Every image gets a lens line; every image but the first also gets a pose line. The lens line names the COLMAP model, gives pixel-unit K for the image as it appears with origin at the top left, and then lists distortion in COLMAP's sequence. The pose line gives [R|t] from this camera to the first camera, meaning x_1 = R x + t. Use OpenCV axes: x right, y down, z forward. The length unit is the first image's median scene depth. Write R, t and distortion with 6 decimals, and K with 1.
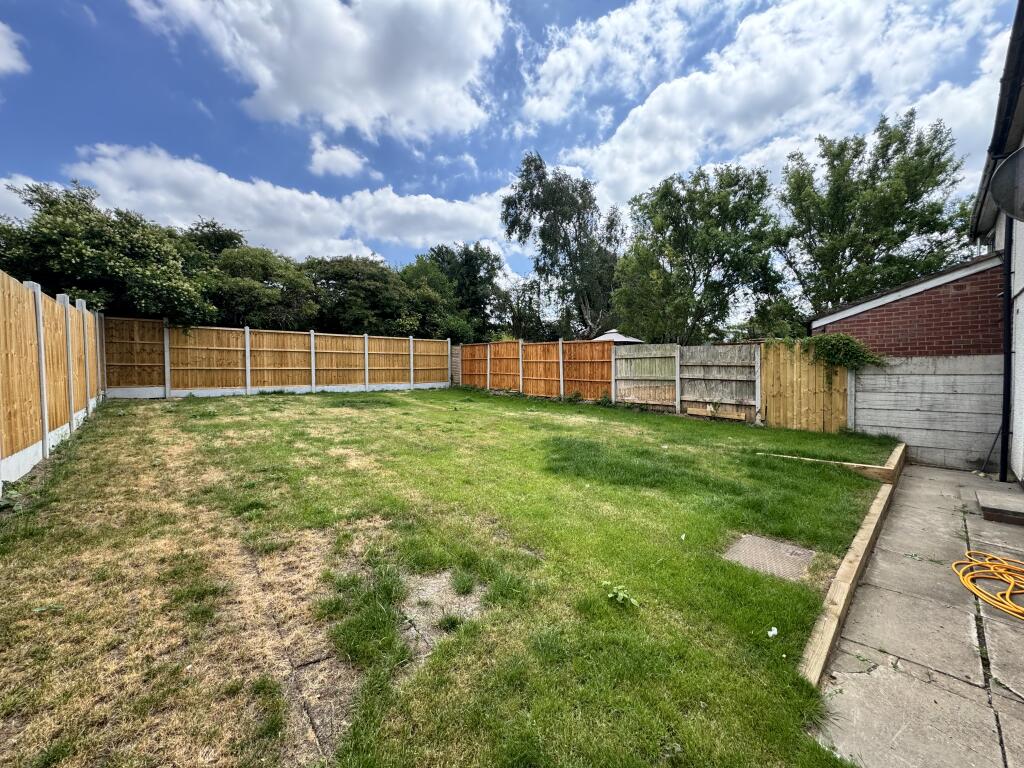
lens RADIAL K [[409.1, 0, 513.8], [0, 409.1, 383.2], [0, 0, 1]] dist [-0.000891, -0.000086]
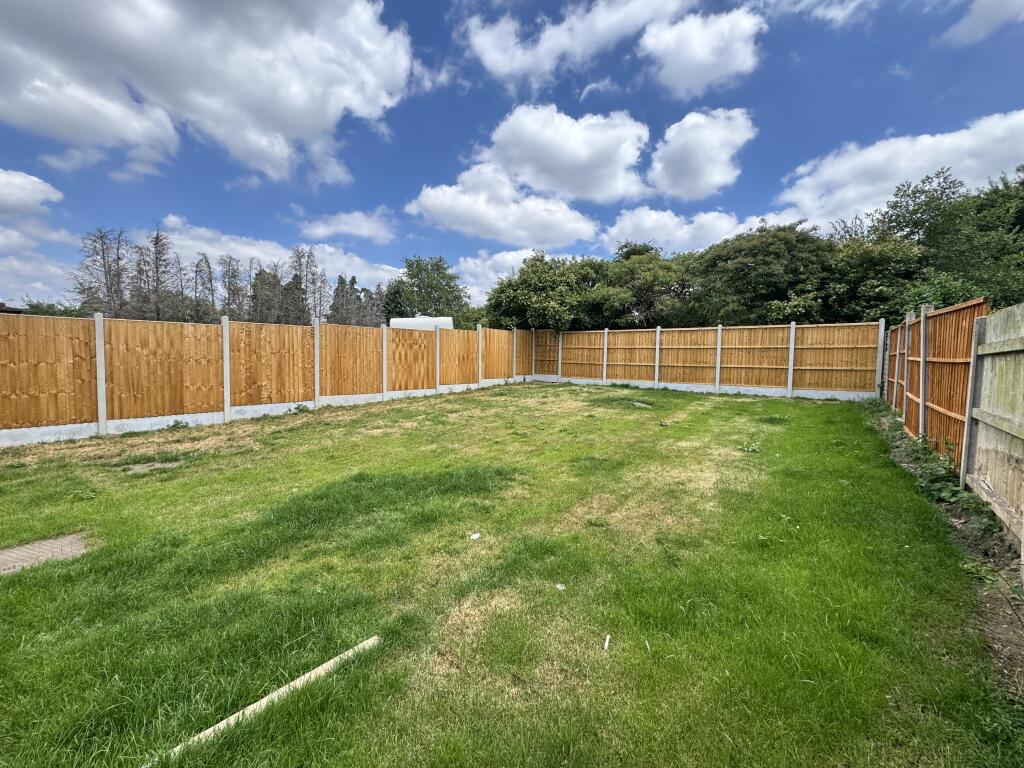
lens RADIAL K [[409.1, 0, 513.8], [0, 409.1, 383.2], [0, 0, 1]] dist [-0.000891, -0.000086]
pose [[0.145760, 0.057642, -0.987639, 0.445412], [-0.058781, 0.997042, 0.049516, -0.019388], [0.987572, 0.050837, 0.148717, 0.498569]]
